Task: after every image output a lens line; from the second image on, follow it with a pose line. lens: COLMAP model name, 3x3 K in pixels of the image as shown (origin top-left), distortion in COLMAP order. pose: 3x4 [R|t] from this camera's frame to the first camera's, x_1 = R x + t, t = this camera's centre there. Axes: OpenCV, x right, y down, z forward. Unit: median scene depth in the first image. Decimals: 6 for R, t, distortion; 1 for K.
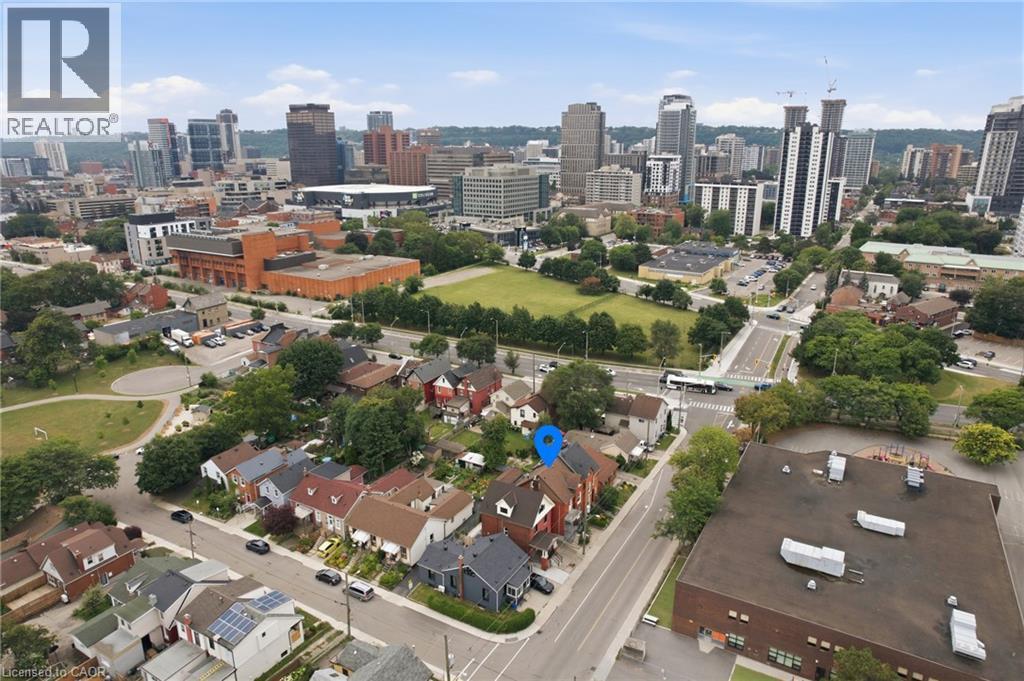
lens RADIAL K [[662.0, 0, 512.0], [0, 662.0, 340.5], [0, 0, 1]] dist [-0.096038, 0.081059]
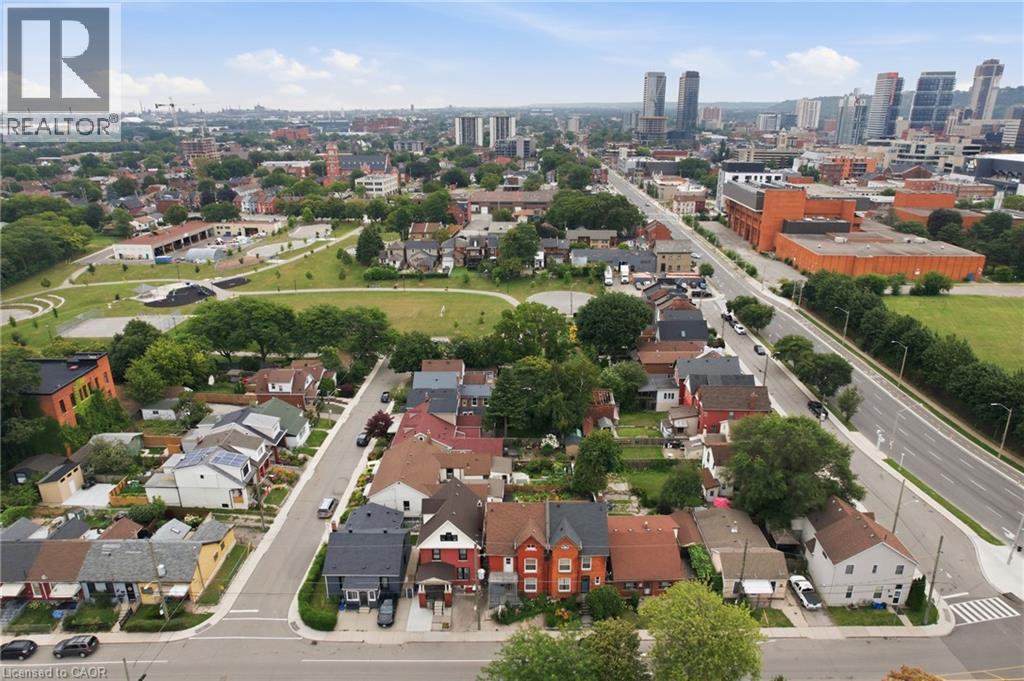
lens RADIAL K [[662.0, 0, 512.0], [0, 662.0, 340.5], [0, 0, 1]] dist [-0.096038, 0.081059]
pose [[0.485813, 0.291794, -0.823919, 0.120083], [-0.246995, 0.950042, 0.190824, -0.023528], [0.838439, 0.110799, 0.533614, 0.118158]]
